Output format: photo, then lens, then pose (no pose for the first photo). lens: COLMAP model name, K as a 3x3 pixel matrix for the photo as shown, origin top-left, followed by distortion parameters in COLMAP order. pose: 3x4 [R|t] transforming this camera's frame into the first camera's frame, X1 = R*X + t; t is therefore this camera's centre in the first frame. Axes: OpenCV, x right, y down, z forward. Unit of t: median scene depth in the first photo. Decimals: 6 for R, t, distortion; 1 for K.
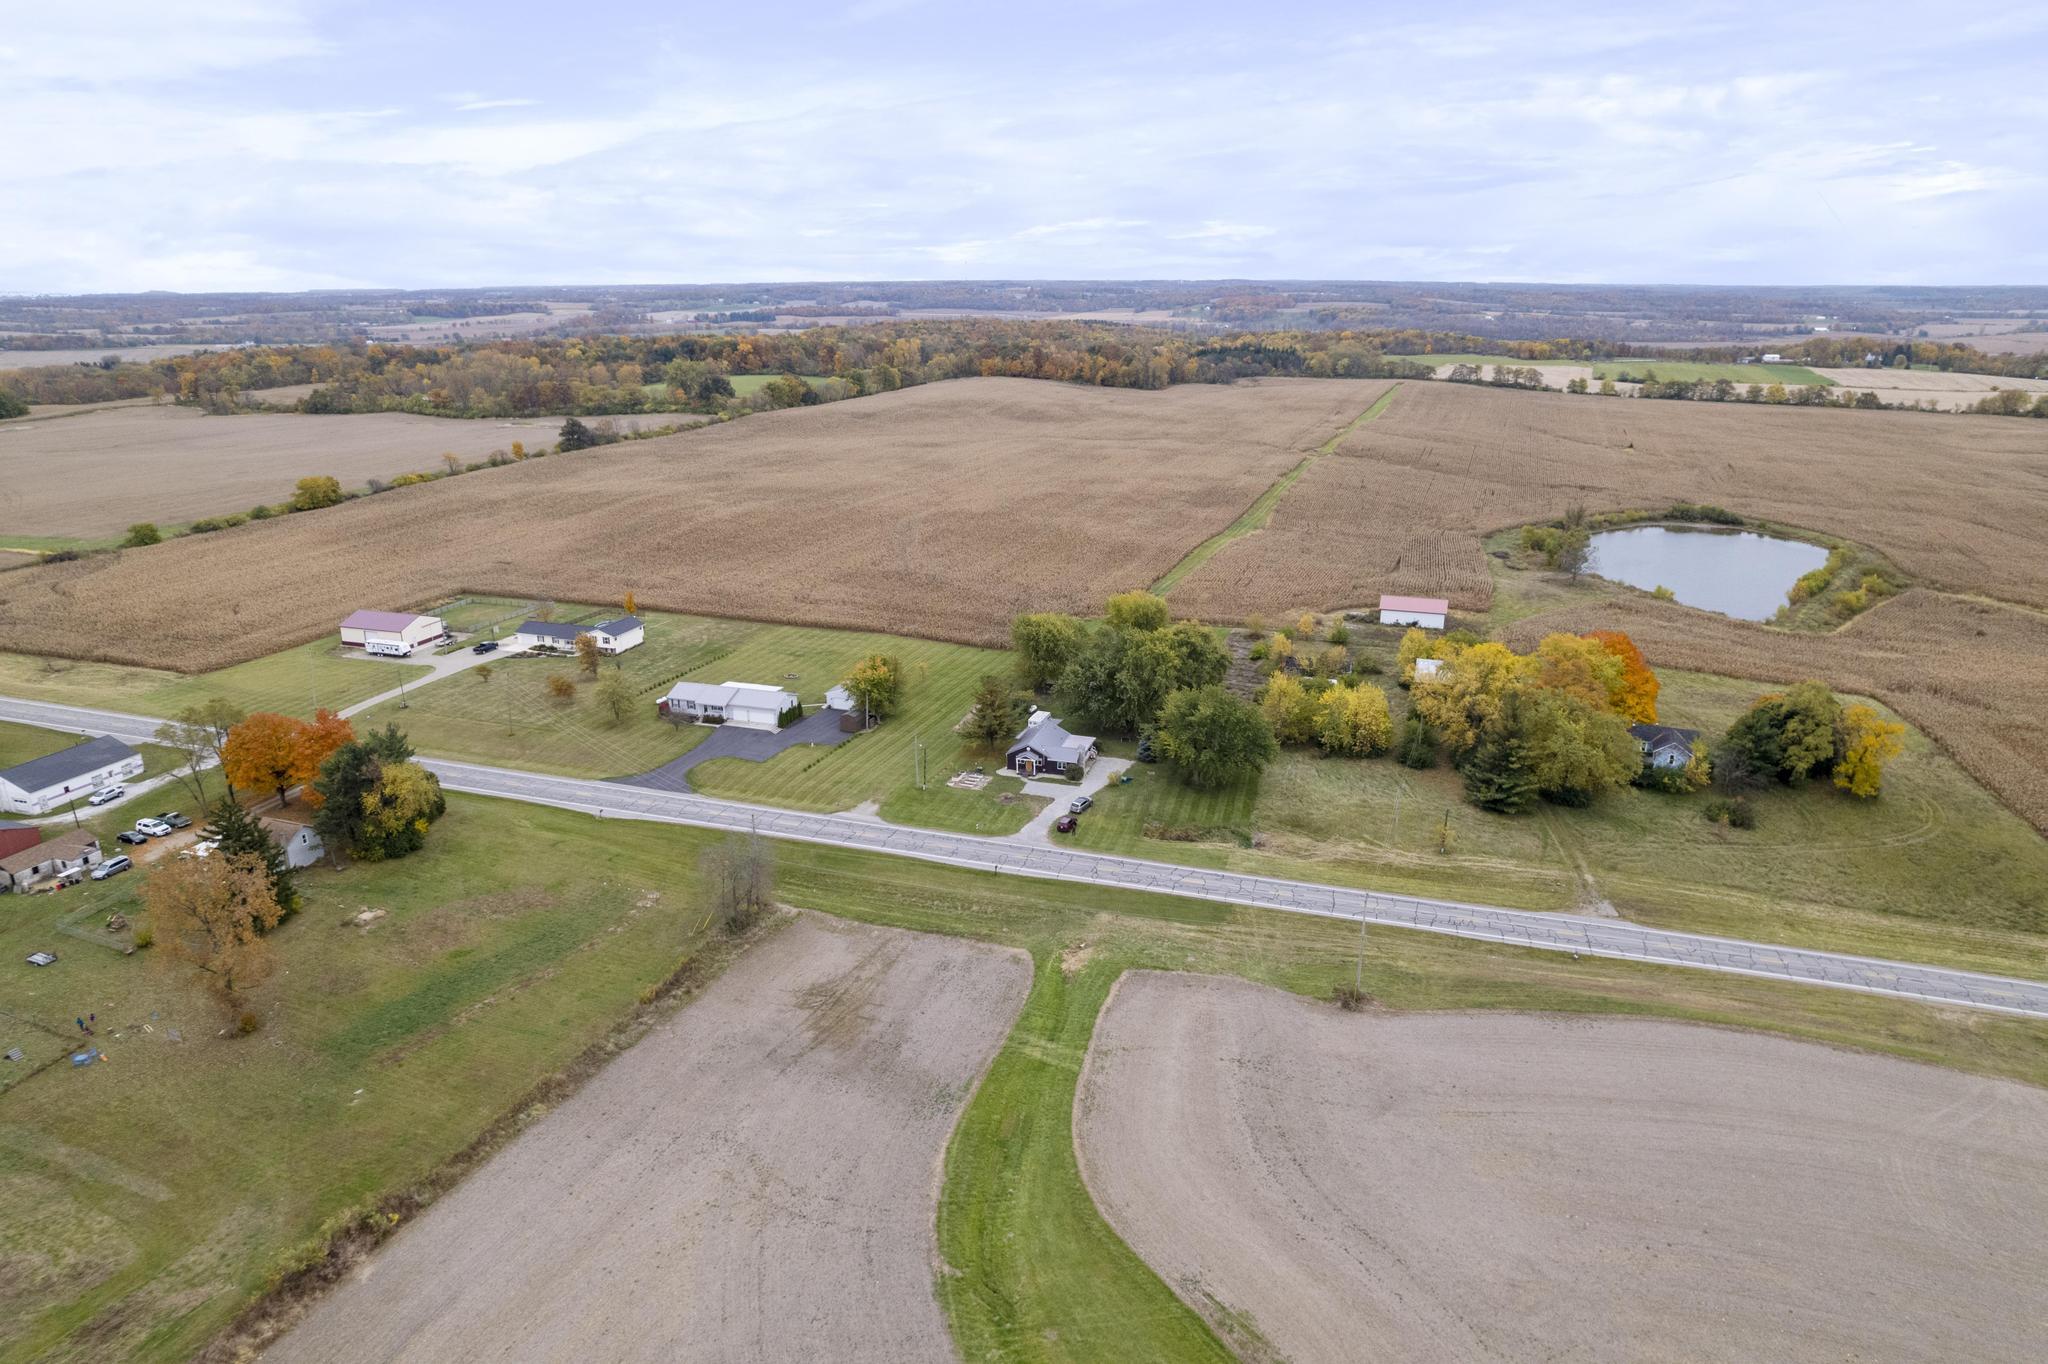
lens RADIAL K [[1307.5, 0, 1020.9], [0, 1307.5, 704.0], [0, 0, 1]] dist [-0.074073, 0.063266]
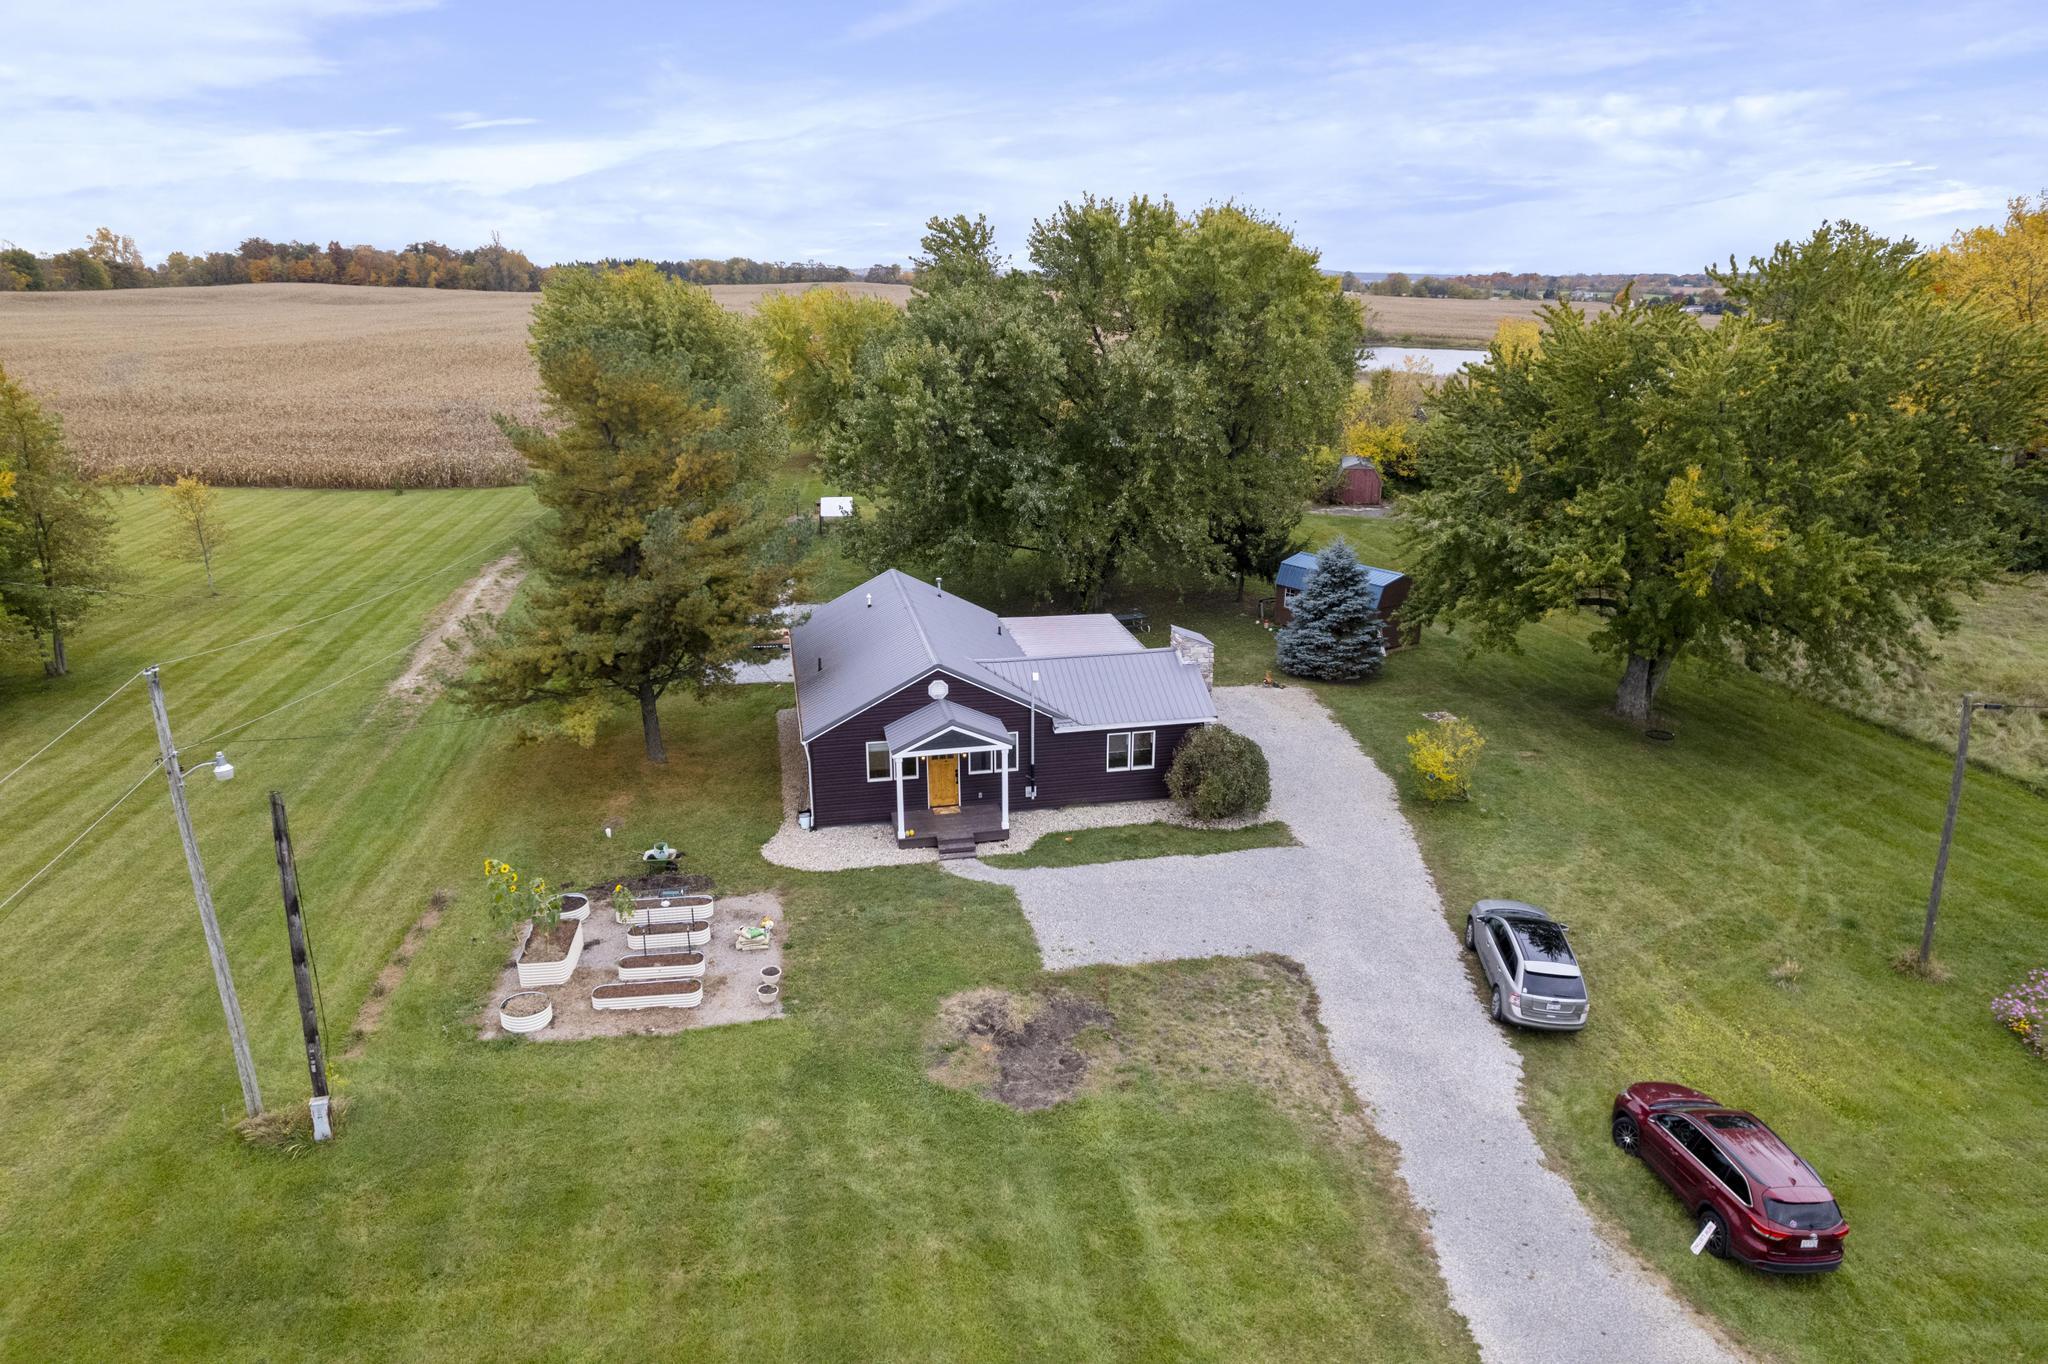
lens RADIAL K [[1307.5, 0, 1020.9], [0, 1307.5, 704.0], [0, 0, 1]] dist [-0.074073, 0.063266]
pose [[0.877167, -0.153326, 0.455048, -0.063225], [0.151568, 0.987613, 0.040602, 0.030808], [-0.455636, 0.033356, 0.889541, 0.838586]]
